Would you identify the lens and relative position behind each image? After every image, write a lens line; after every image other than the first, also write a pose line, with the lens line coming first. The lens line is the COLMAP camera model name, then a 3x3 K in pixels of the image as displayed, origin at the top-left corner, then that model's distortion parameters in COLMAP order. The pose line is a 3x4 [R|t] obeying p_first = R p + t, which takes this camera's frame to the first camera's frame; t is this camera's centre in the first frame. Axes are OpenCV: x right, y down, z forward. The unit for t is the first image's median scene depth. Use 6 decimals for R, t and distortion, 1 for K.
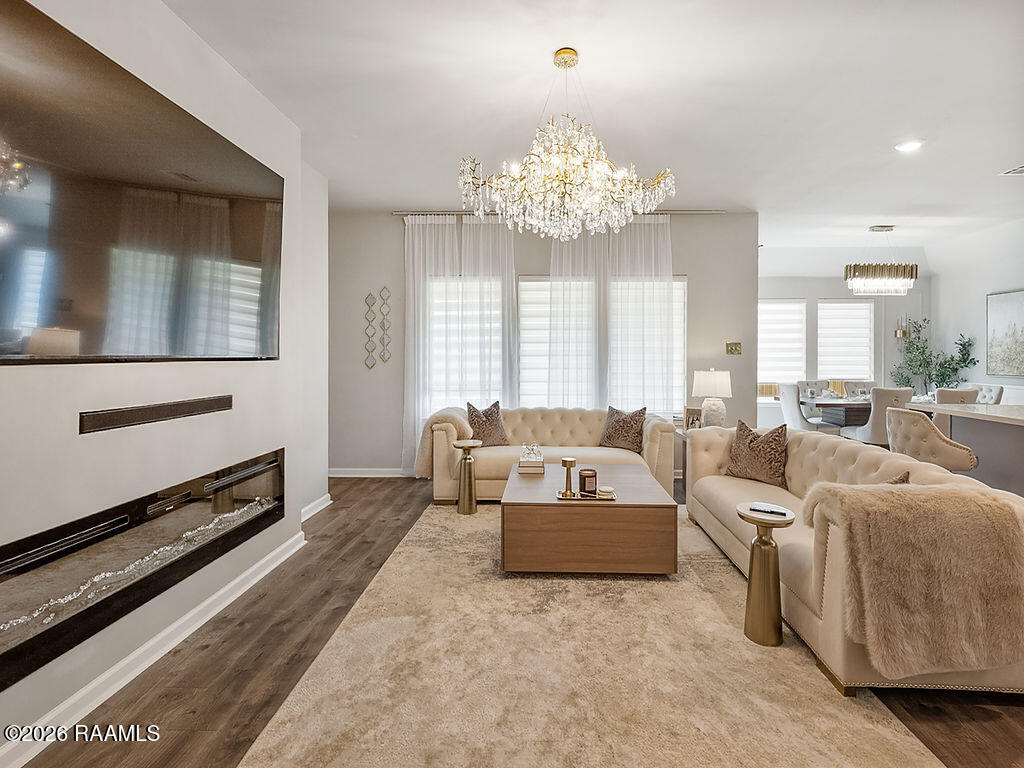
lens RADIAL K [[469.8, 0, 536.3], [0, 469.8, 358.9], [0, 0, 1]] dist [0.001792, -0.000569]
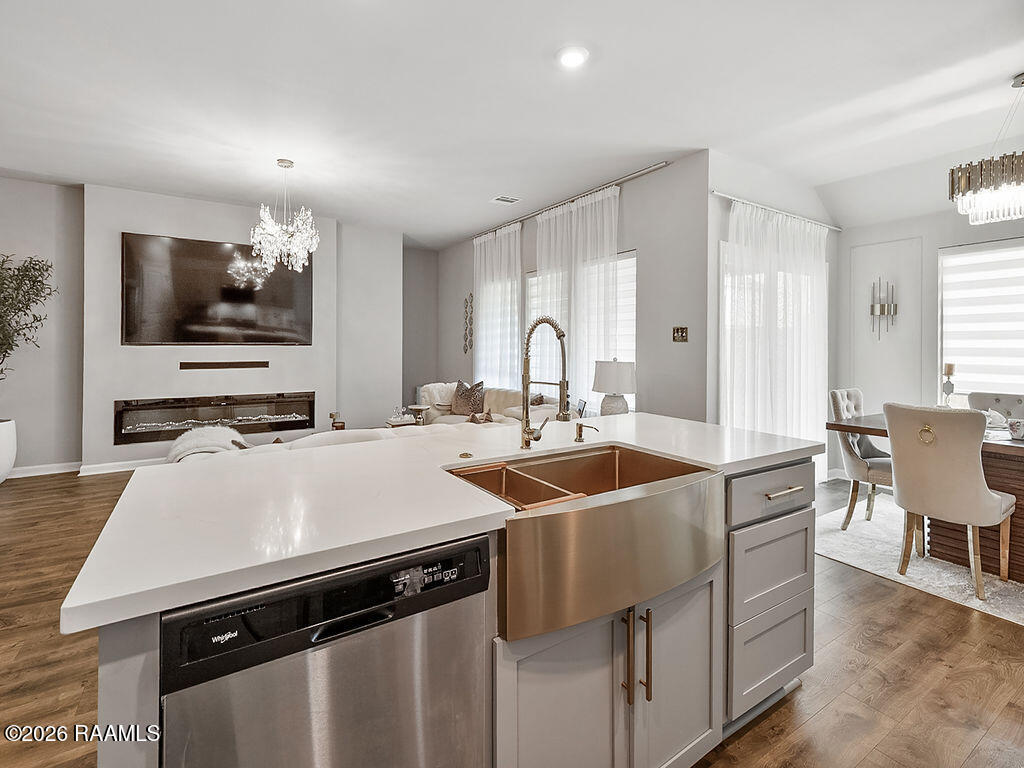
lens RADIAL K [[483.2, 0, 514.7], [0, 483.2, 342.5], [0, 0, 1]] dist [0.001927, -0.000169]
pose [[0.557907, 0.002469, -0.829900, 1.137416], [-0.008405, 0.999961, -0.002676, -0.008051], [0.829861, 0.008468, 0.557906, 0.427915]]
